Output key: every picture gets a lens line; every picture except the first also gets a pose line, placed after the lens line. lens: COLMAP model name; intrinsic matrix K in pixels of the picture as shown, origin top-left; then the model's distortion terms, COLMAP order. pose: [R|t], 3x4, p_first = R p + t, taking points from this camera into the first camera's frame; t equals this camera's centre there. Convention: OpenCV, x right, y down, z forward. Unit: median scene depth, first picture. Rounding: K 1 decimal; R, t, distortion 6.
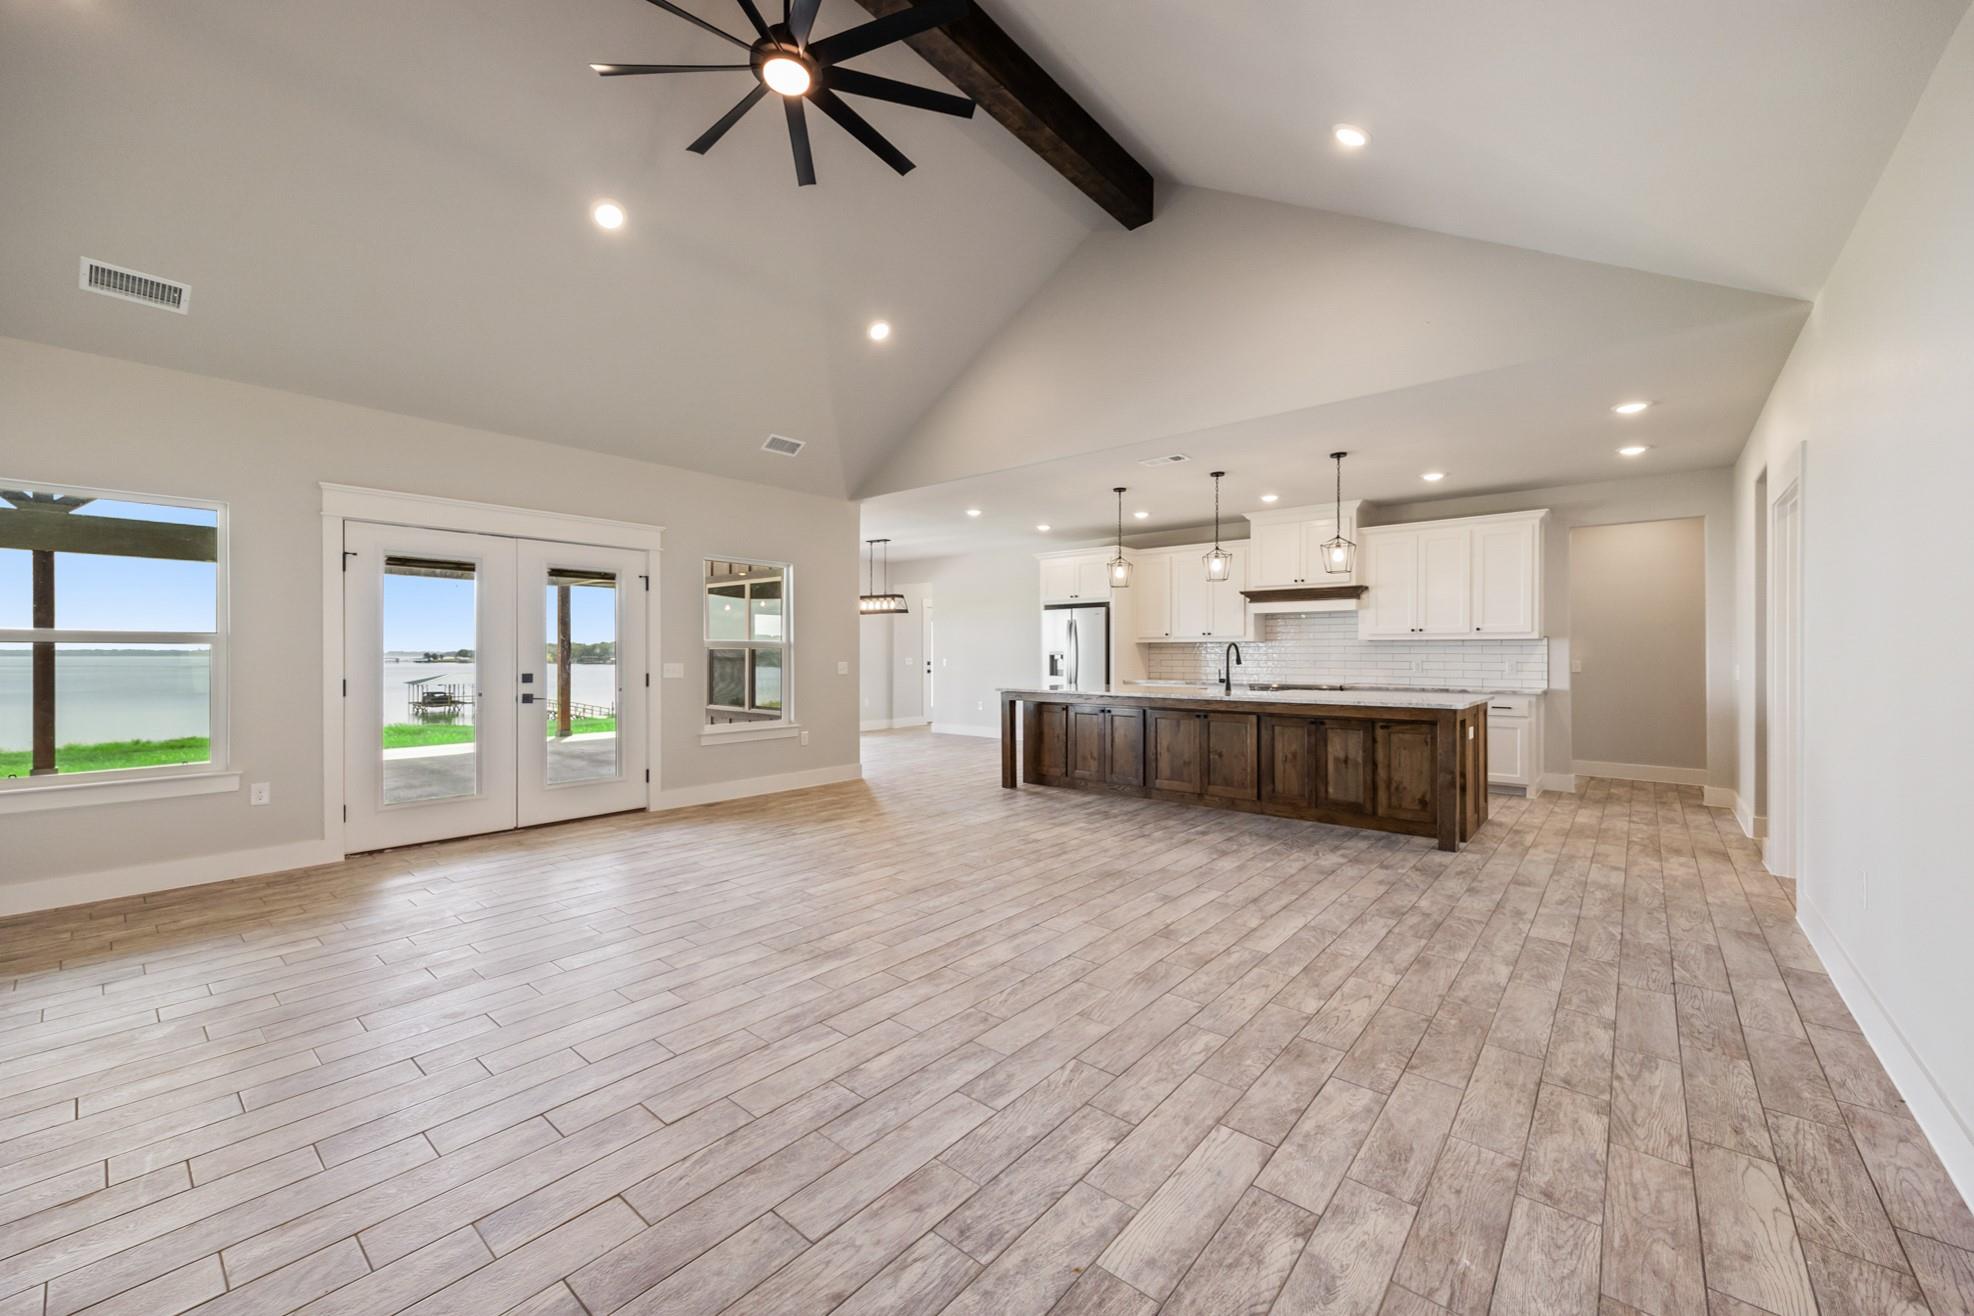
lens RADIAL K [[764.2, 0, 987.0], [0, 764.2, 658.0], [0, 0, 1]] dist [0.005988, 0.000119]
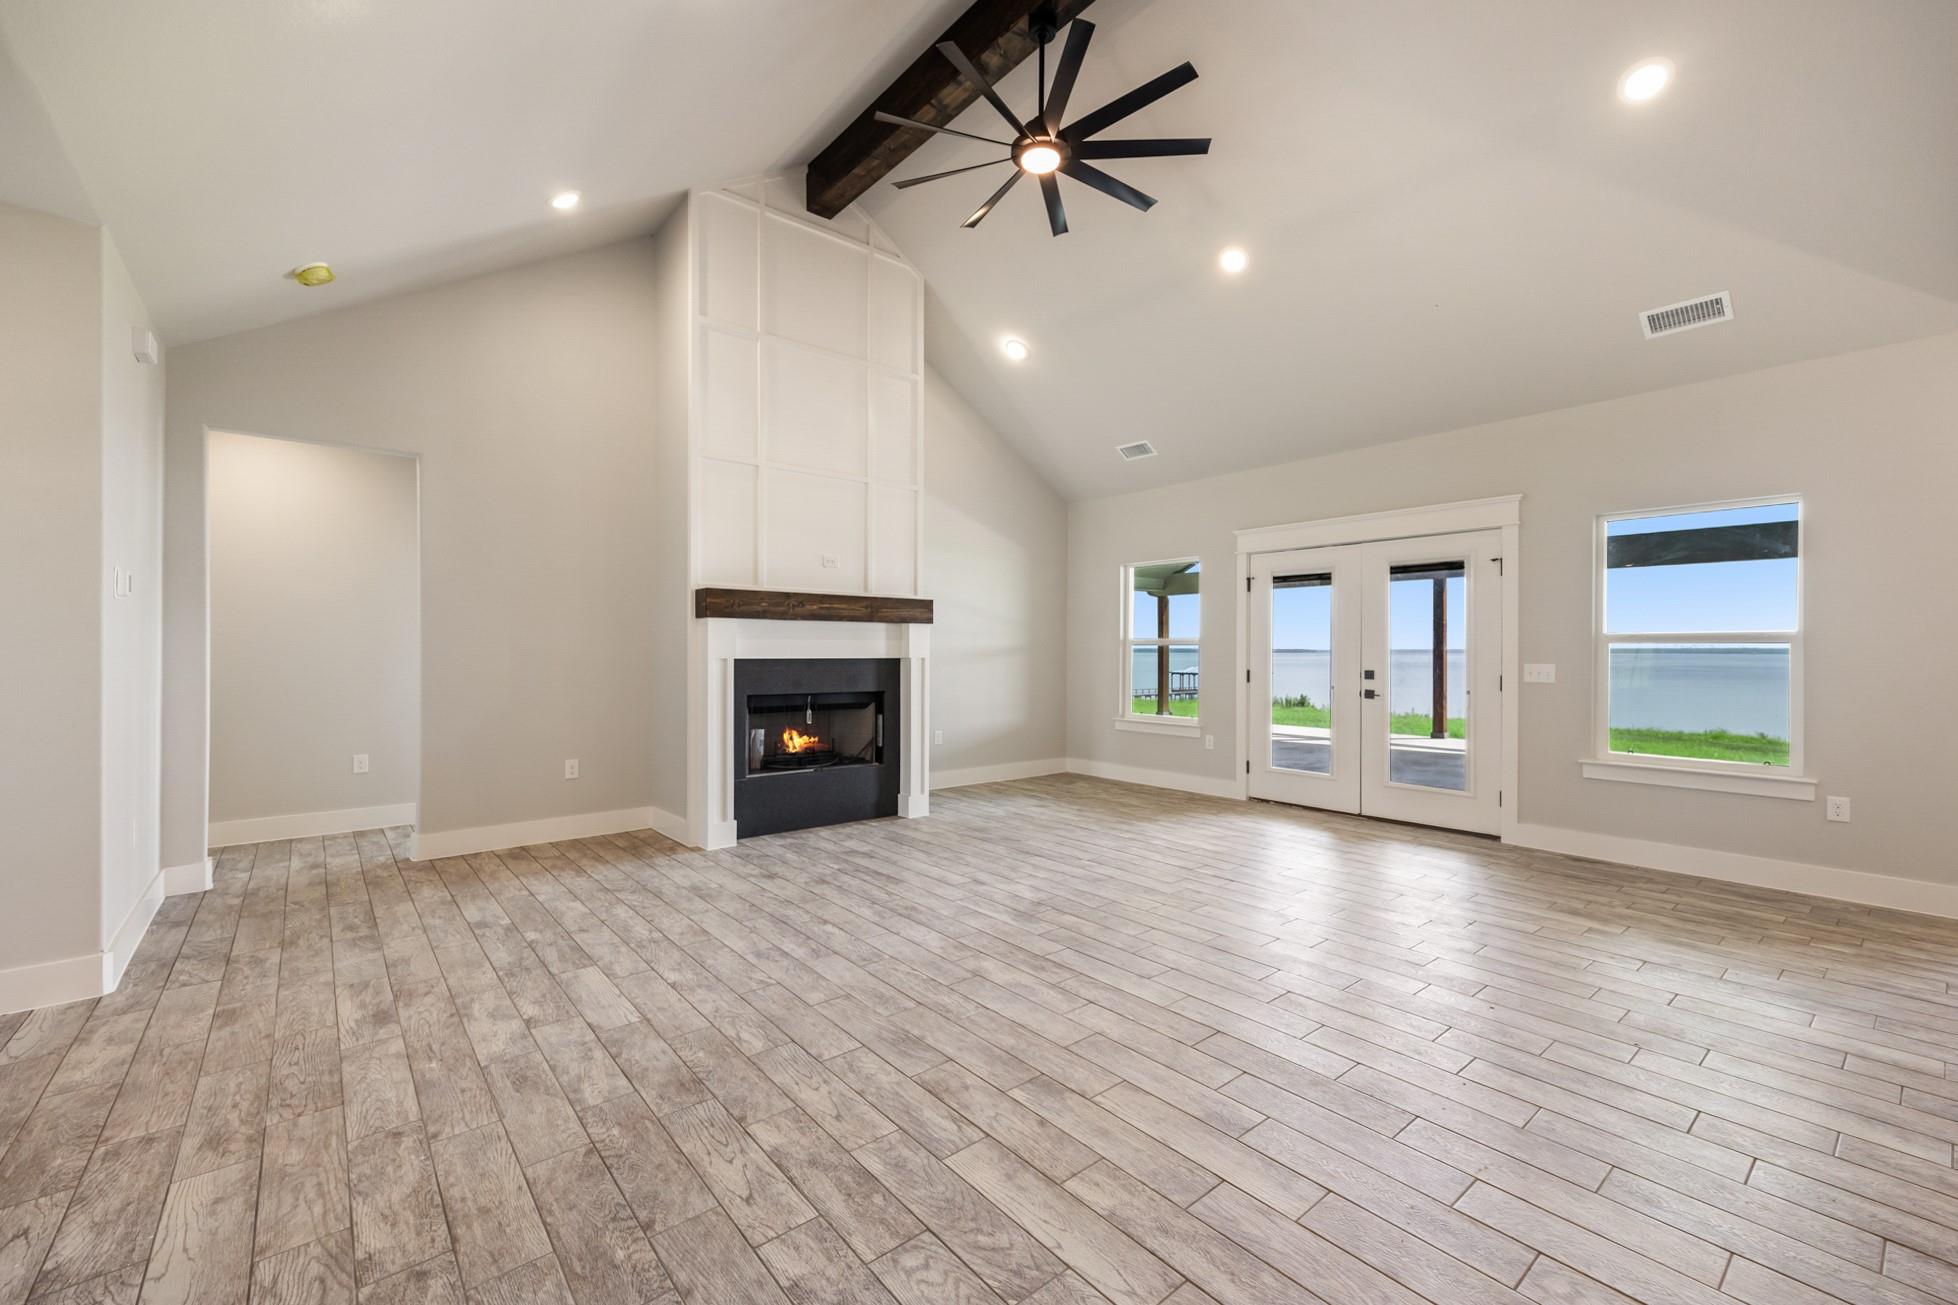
lens RADIAL K [[796.2, 0, 983.0], [0, 796.2, 651.1], [0, 0, 1]] dist [0.010739, -0.000013]
pose [[-0.166063, -0.000211, -0.986115, 0.878432], [-0.007225, 0.999973, 0.001003, -0.005270], [0.986089, 0.007291, -0.166060, 1.024243]]
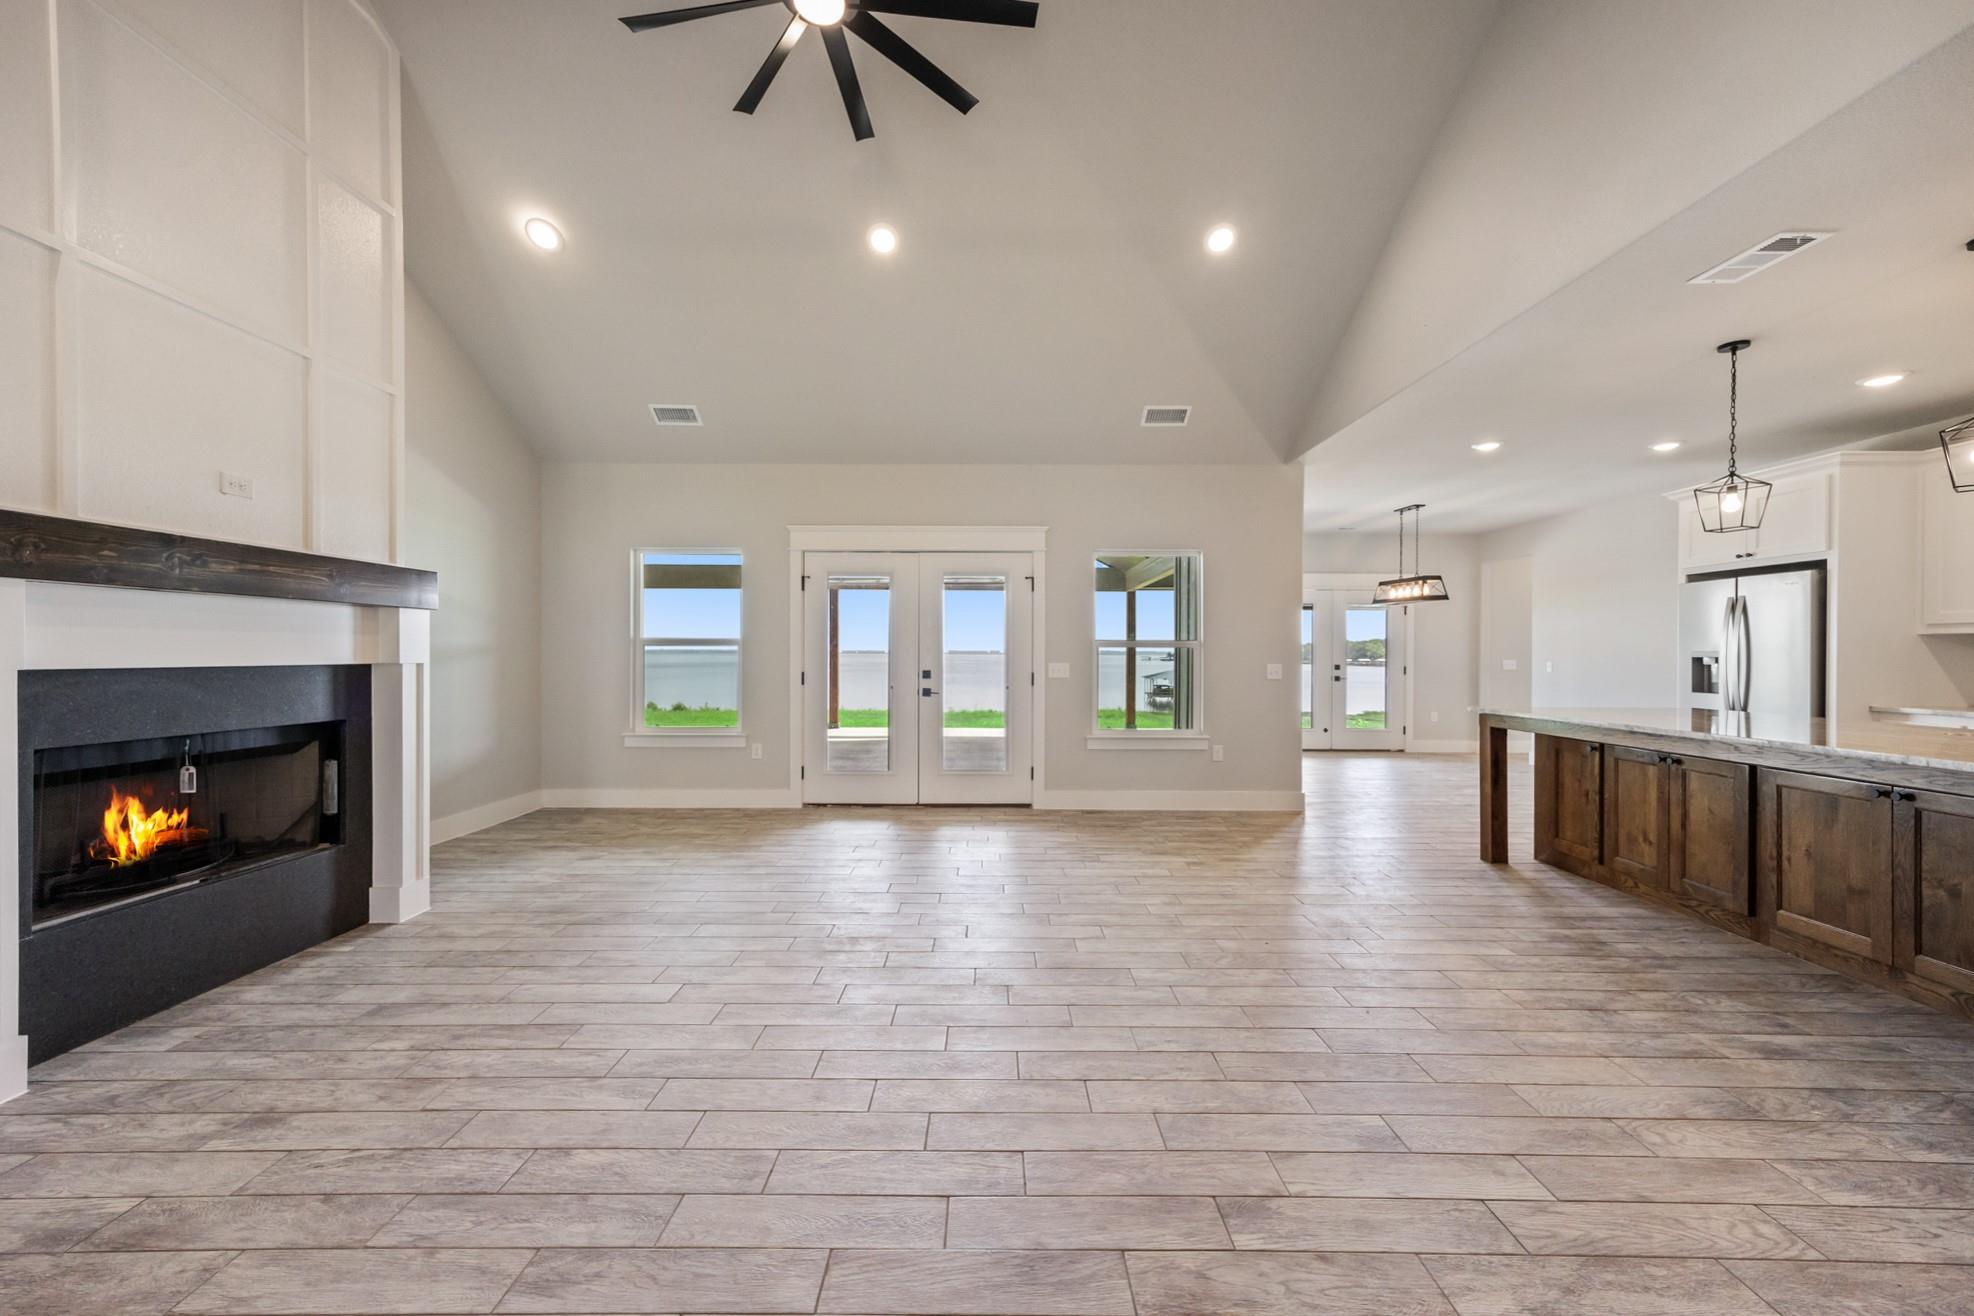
lens RADIAL K [[754.2, 0, 987.0], [0, 754.2, 658.0], [0, 0, 1]] dist [0.009905, 0.000066]
pose [[0.646238, 0.006982, -0.763104, 0.490772], [-0.007154, 0.999970, 0.003090, -0.003375], [0.763103, 0.003462, 0.646268, 0.530831]]
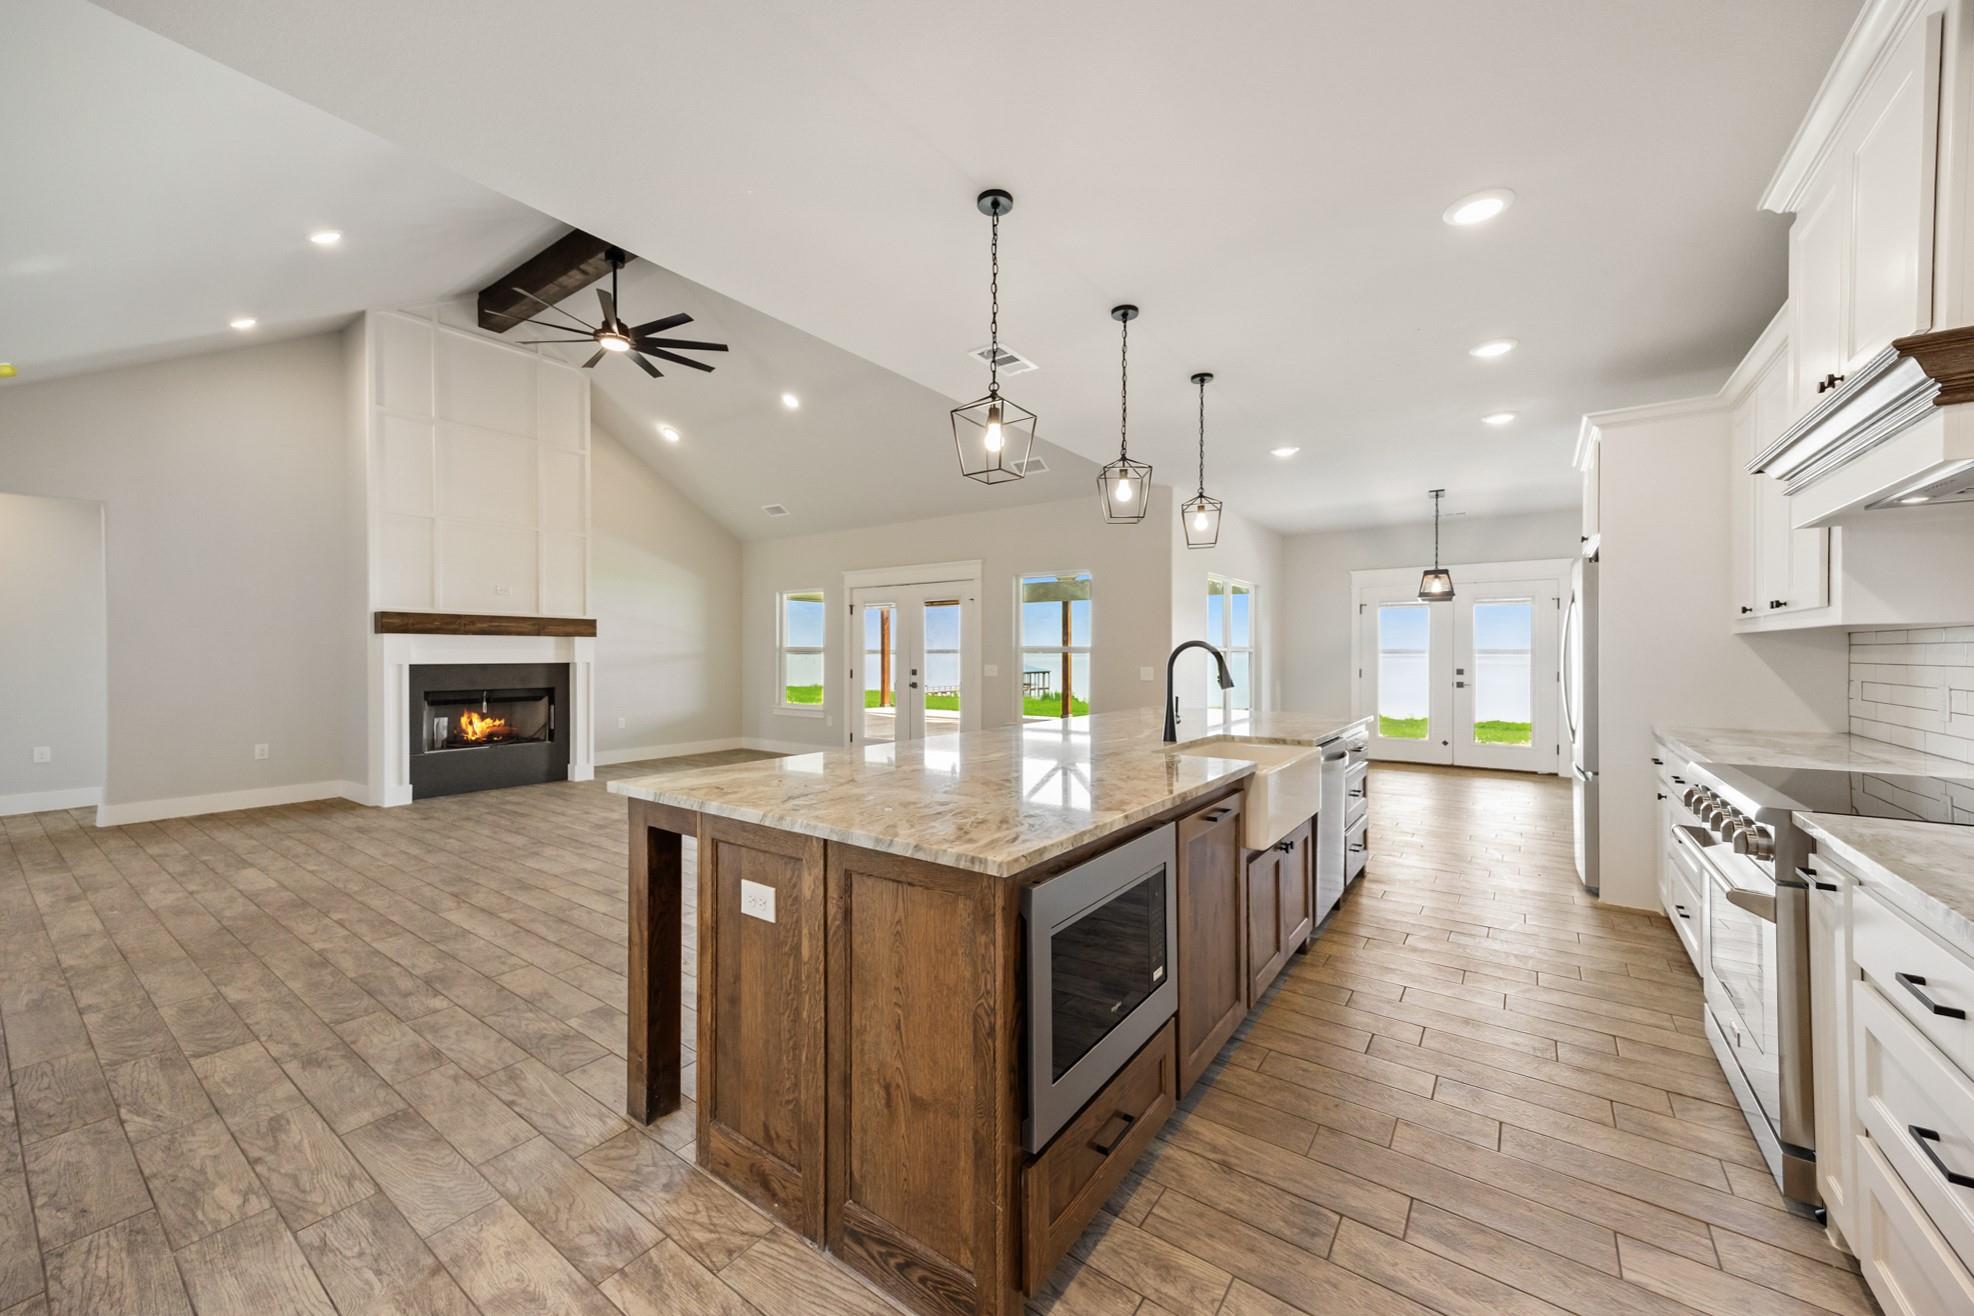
lens RADIAL K [[735.3, 0, 988.4], [0, 735.3, 654.8], [0, 0, 1]] dist [0.012663, 0.000111]
pose [[0.084667, 0.003398, -0.996404, 1.439822], [-0.006068, 0.999977, 0.002895, -0.022934], [0.996391, 0.005801, 0.084685, 1.589159]]
